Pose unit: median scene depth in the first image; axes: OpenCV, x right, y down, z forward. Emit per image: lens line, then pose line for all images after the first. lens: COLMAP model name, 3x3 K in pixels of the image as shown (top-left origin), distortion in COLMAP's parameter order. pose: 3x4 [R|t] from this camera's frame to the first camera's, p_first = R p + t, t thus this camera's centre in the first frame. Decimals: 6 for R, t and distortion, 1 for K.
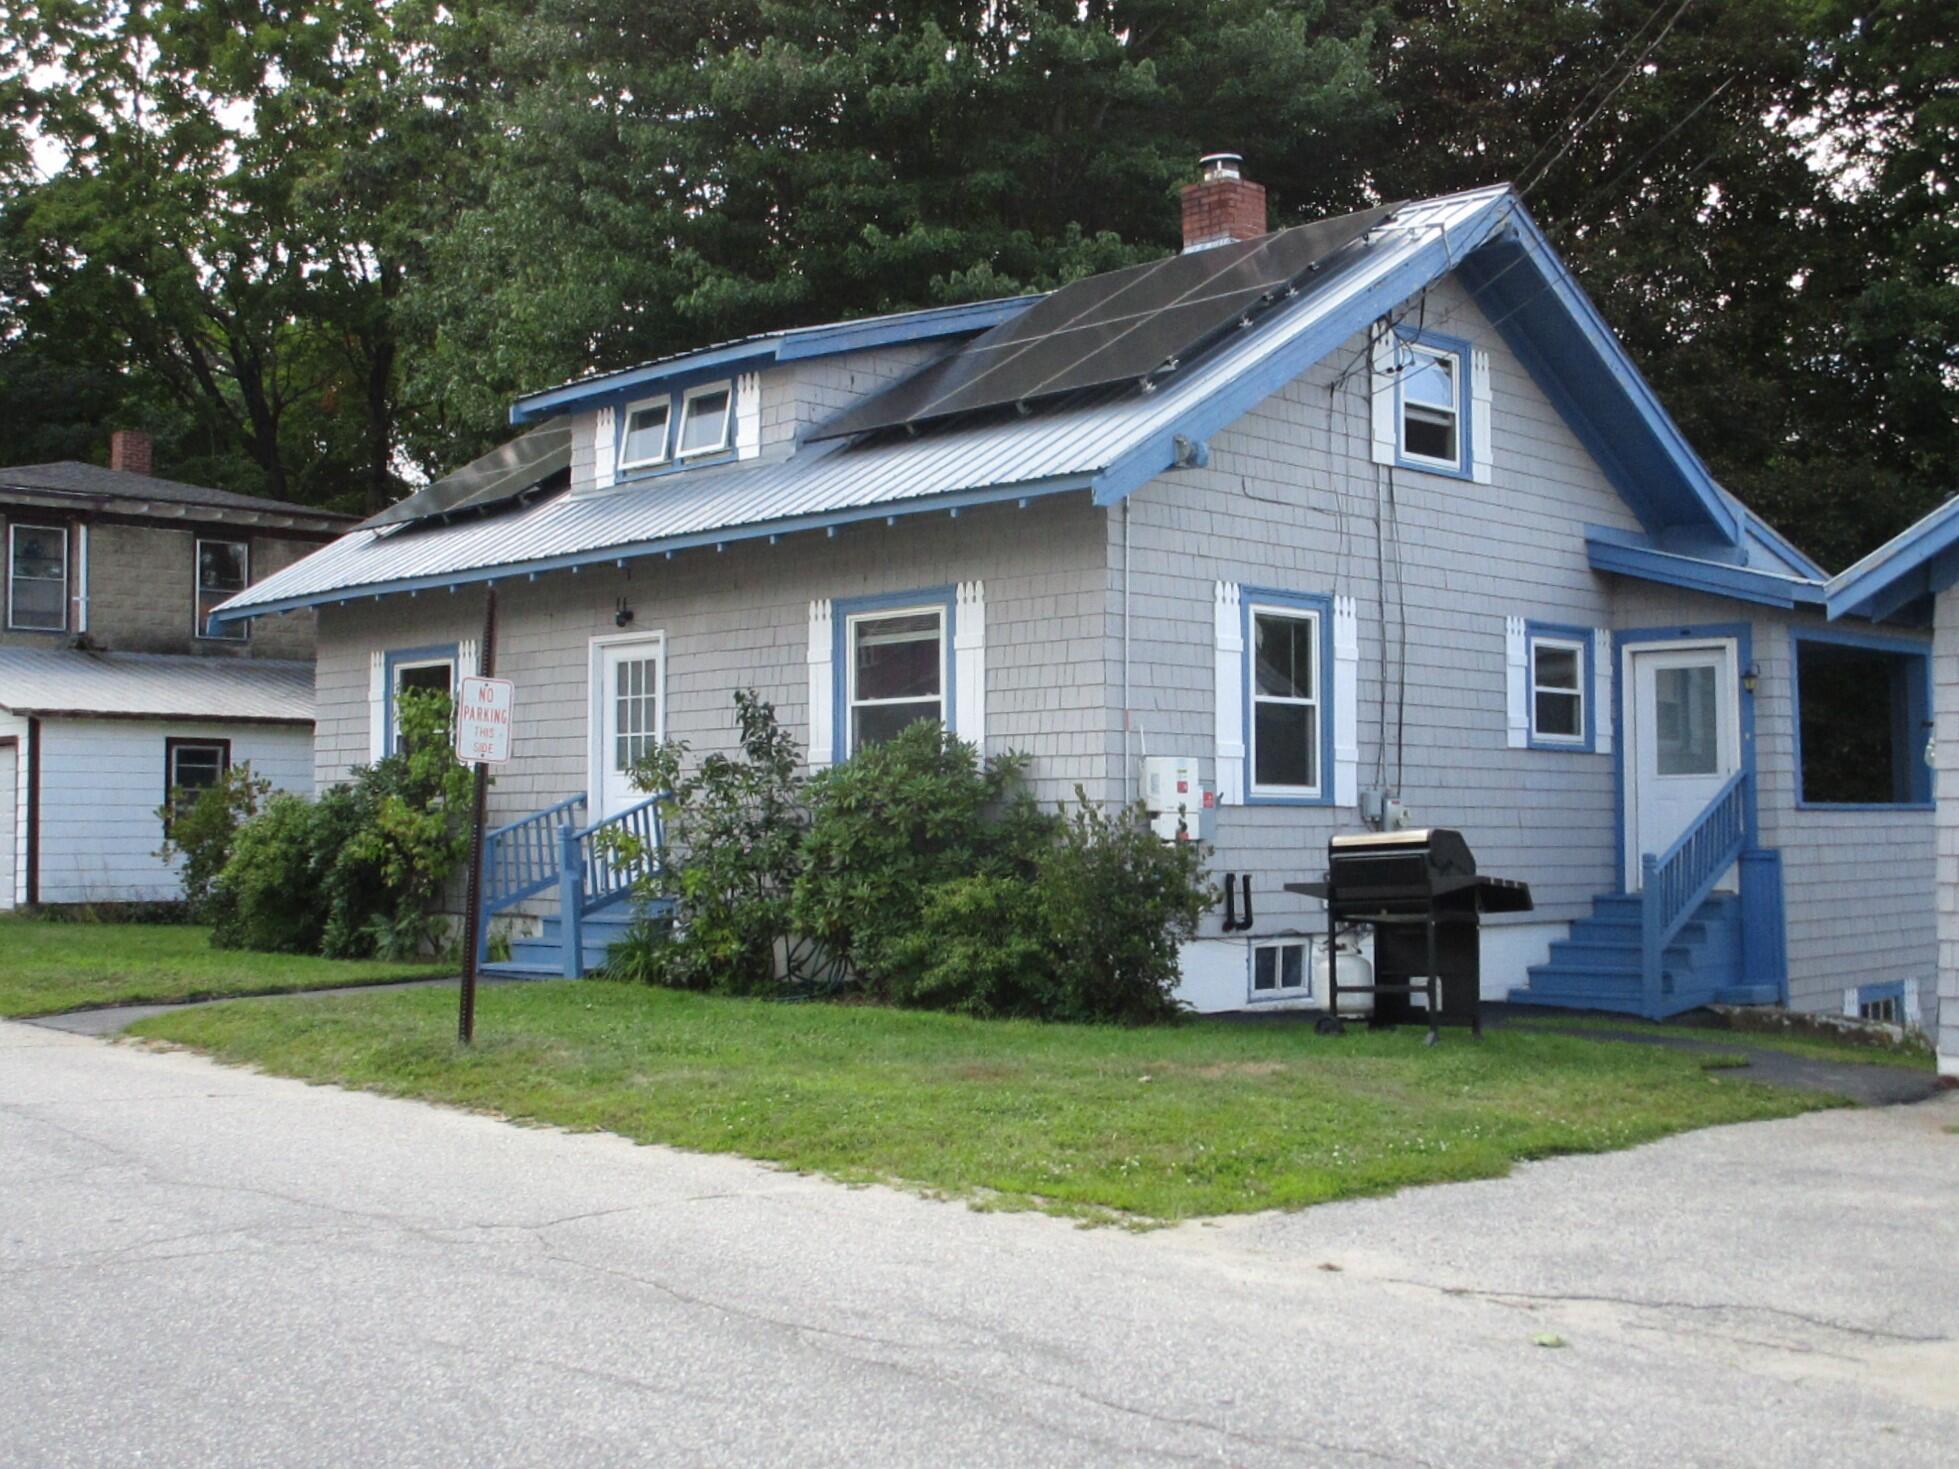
lens RADIAL K [[2265.5, 0, 979.5], [0, 2265.5, 734.5], [0, 0, 1]] dist [-0.034306, -0.026788]
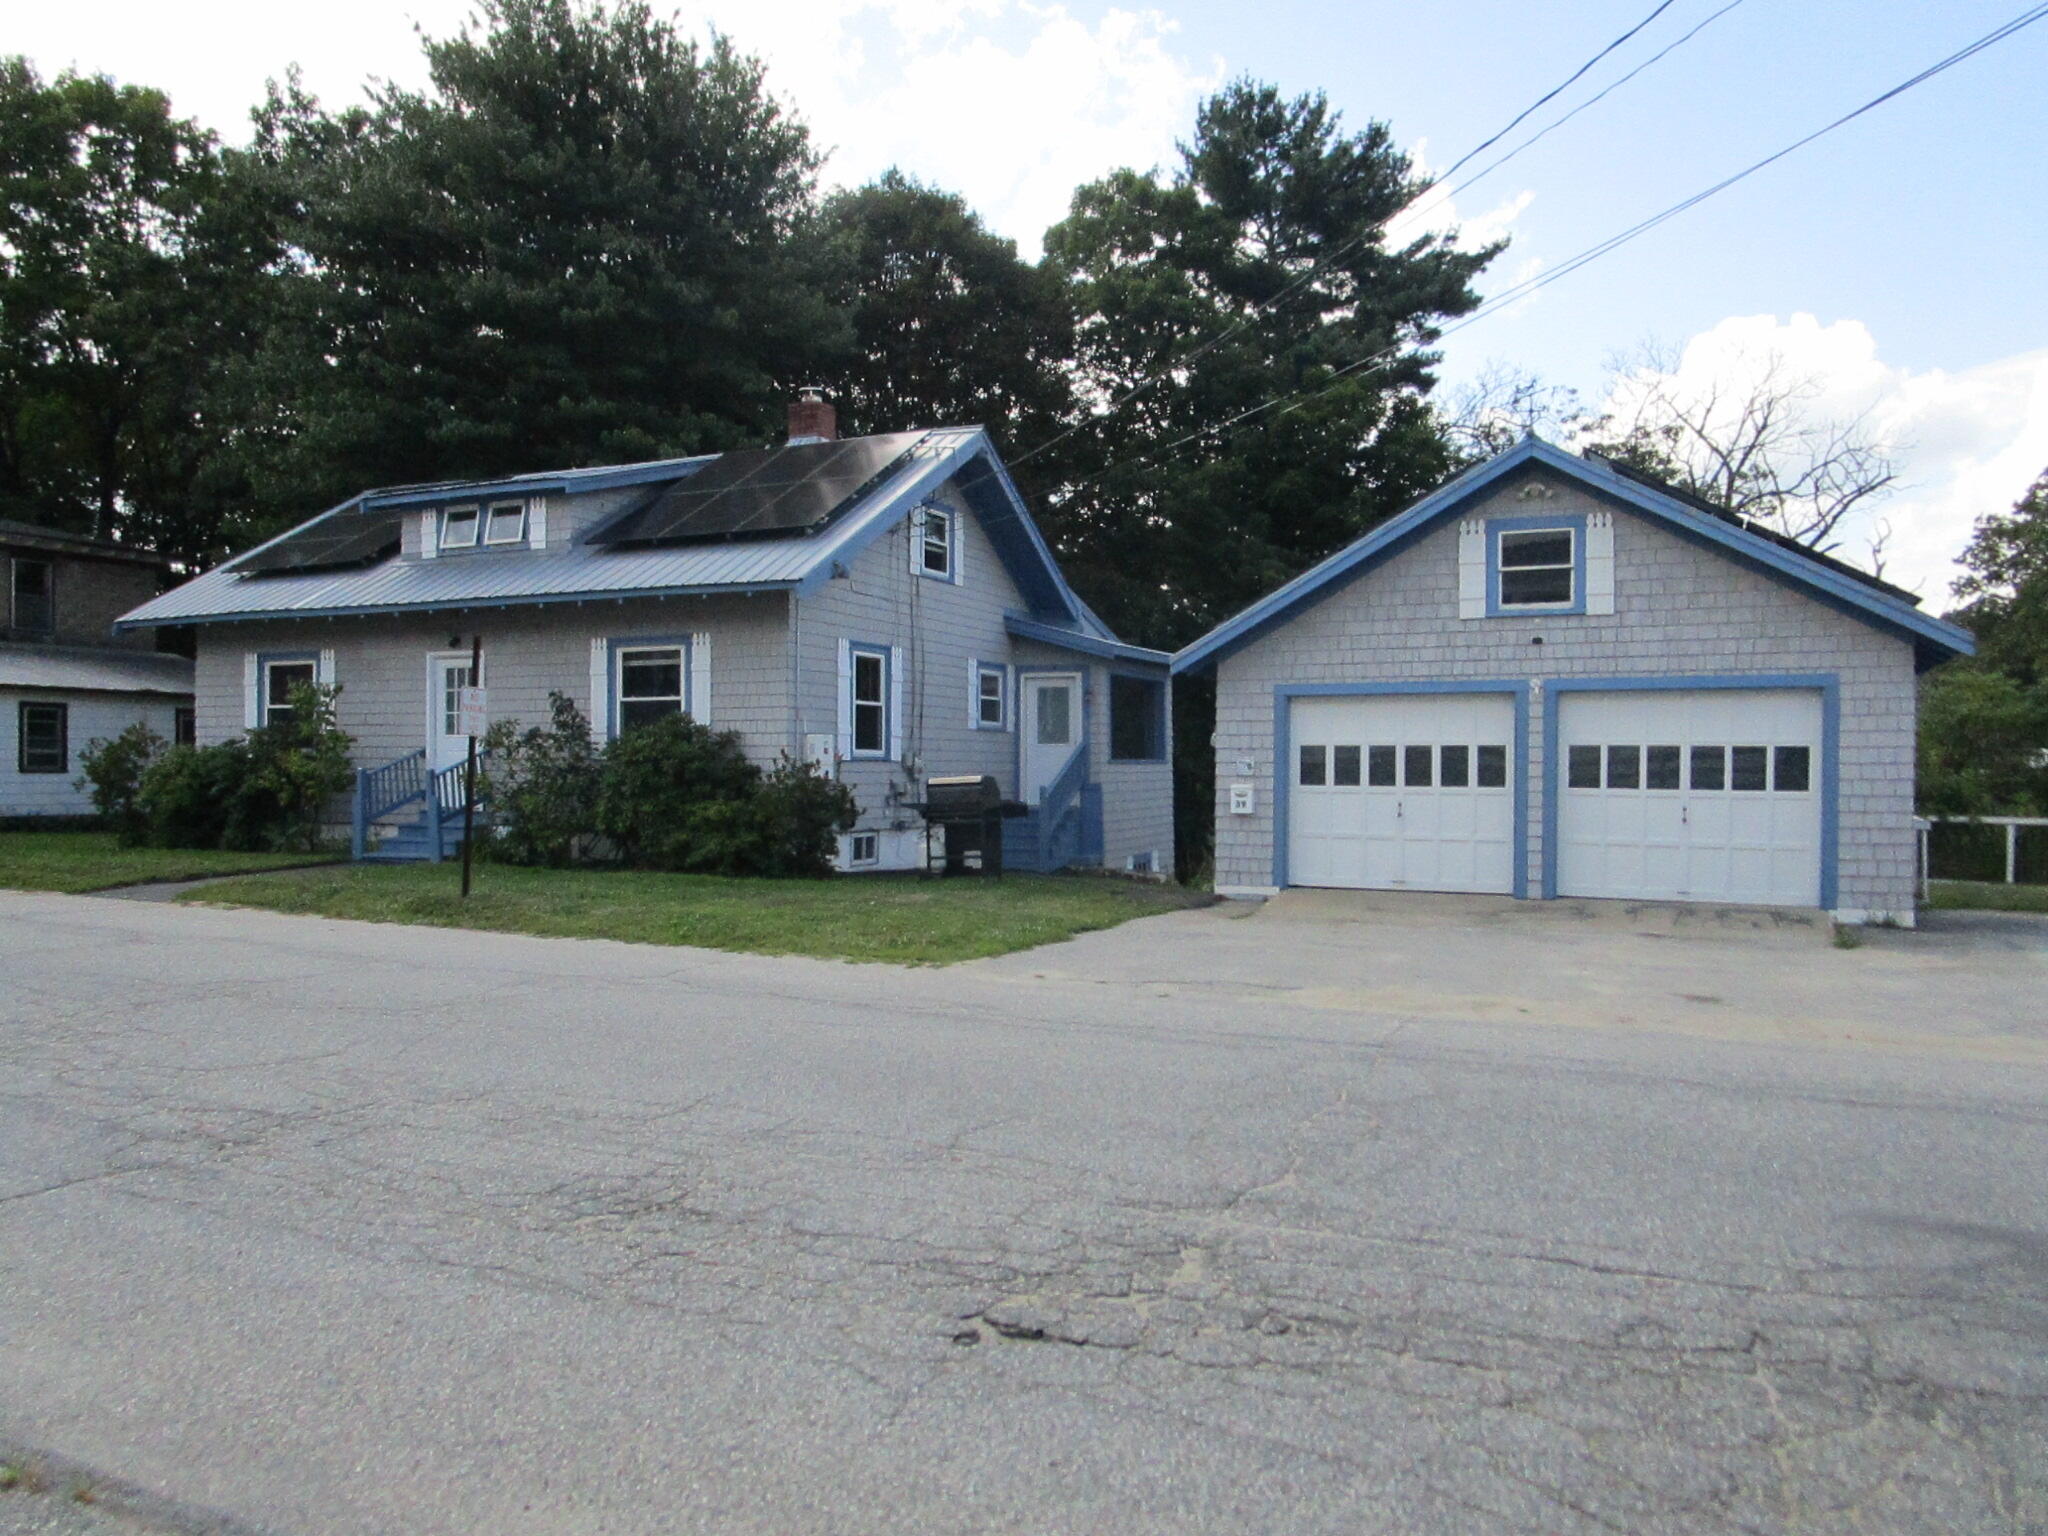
lens RADIAL K [[1468.1, 0, 1024.0], [0, 1468.1, 768.0], [0, 0, 1]] dist [-0.022126, 0.006277]
pose [[0.933547, 0.004997, 0.358420, -0.160698], [-0.021085, 0.998937, 0.040992, -0.012957], [-0.357834, -0.045825, 0.932660, -0.146084]]
